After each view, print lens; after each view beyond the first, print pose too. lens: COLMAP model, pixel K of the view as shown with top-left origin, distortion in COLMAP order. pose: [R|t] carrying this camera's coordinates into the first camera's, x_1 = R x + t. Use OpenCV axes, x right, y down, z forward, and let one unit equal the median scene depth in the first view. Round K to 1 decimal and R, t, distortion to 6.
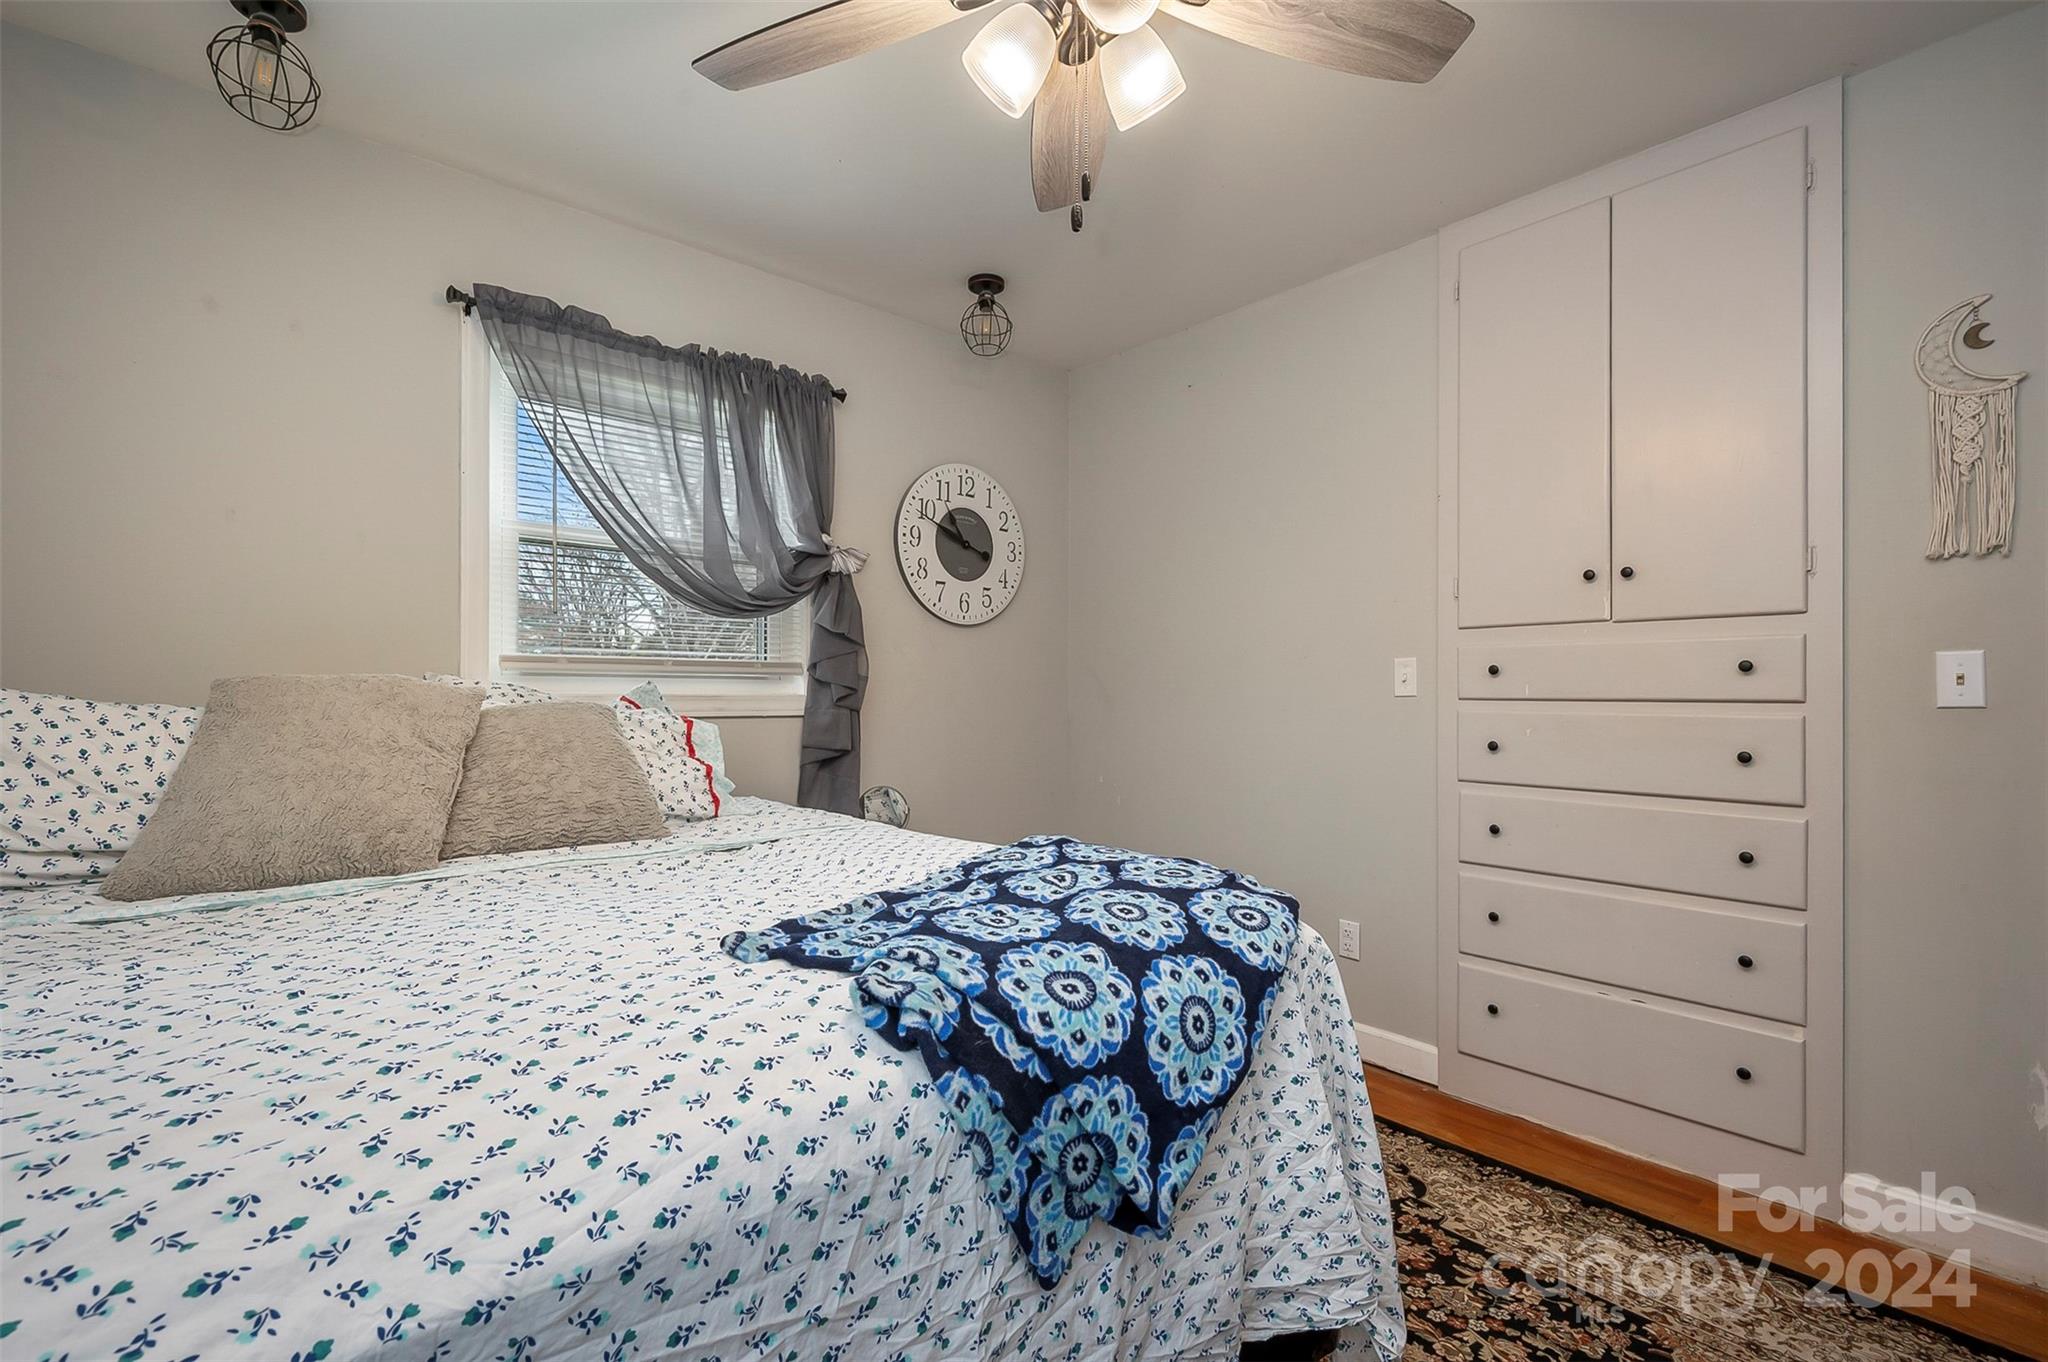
lens RADIAL K [[899.6, 0, 1040.6], [0, 899.6, 673.9], [0, 0, 1]] dist [0.001081, 0.000217]
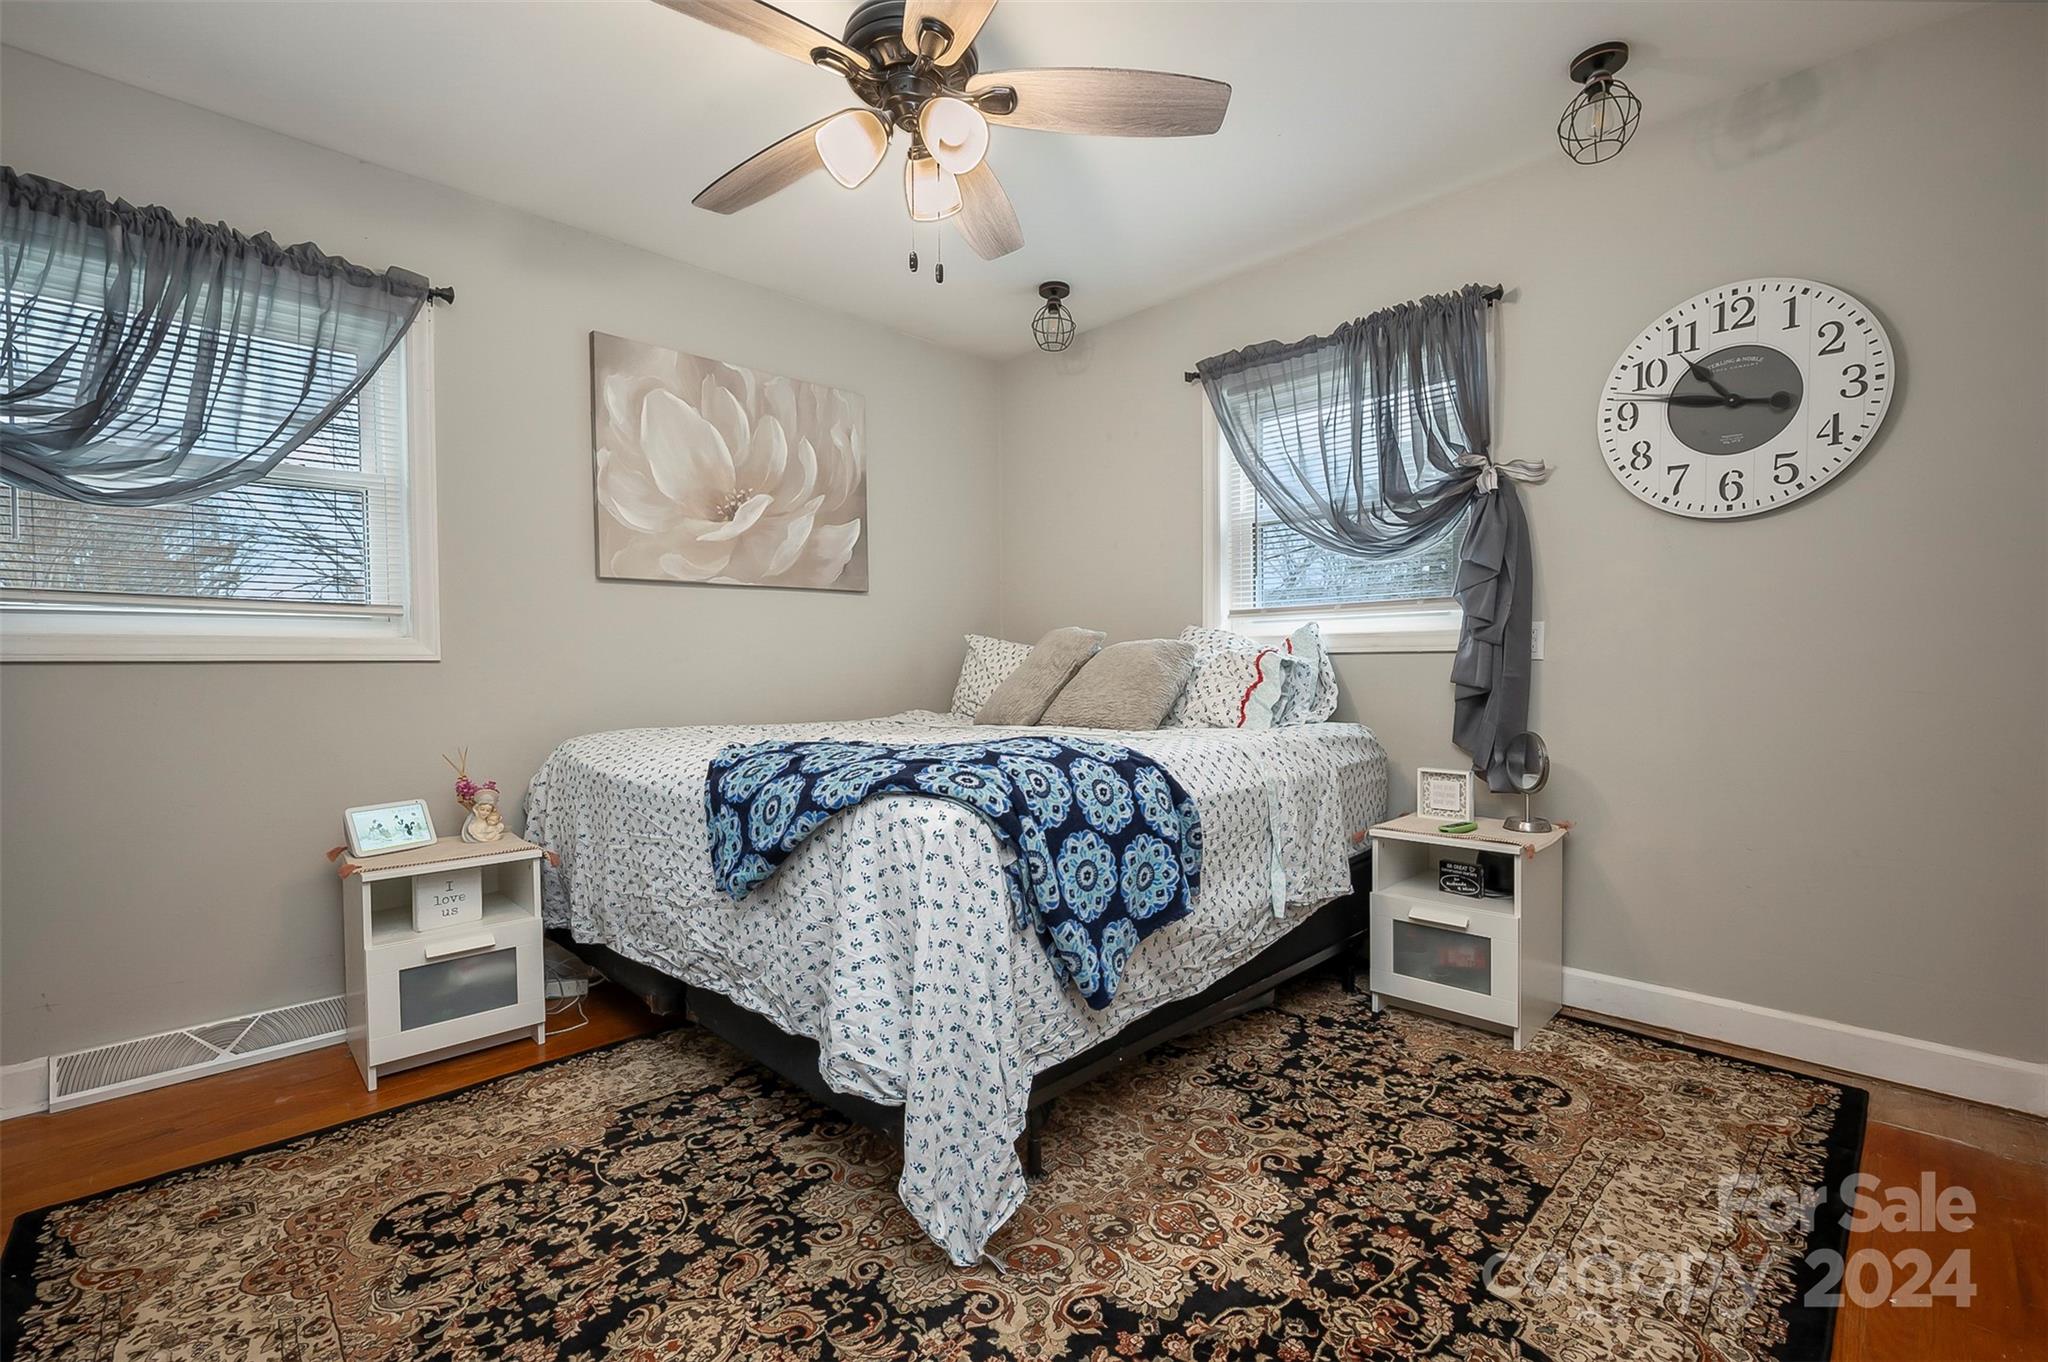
lens RADIAL K [[899.6, 0, 1040.6], [0, 899.6, 673.9], [0, 0, 1]] dist [0.001081, 0.000217]
pose [[0.051357, 0.007164, -0.998655, 0.668847], [0.030849, 0.999486, 0.008756, 0.048568], [0.998204, -0.031257, 0.051109, 0.508185]]
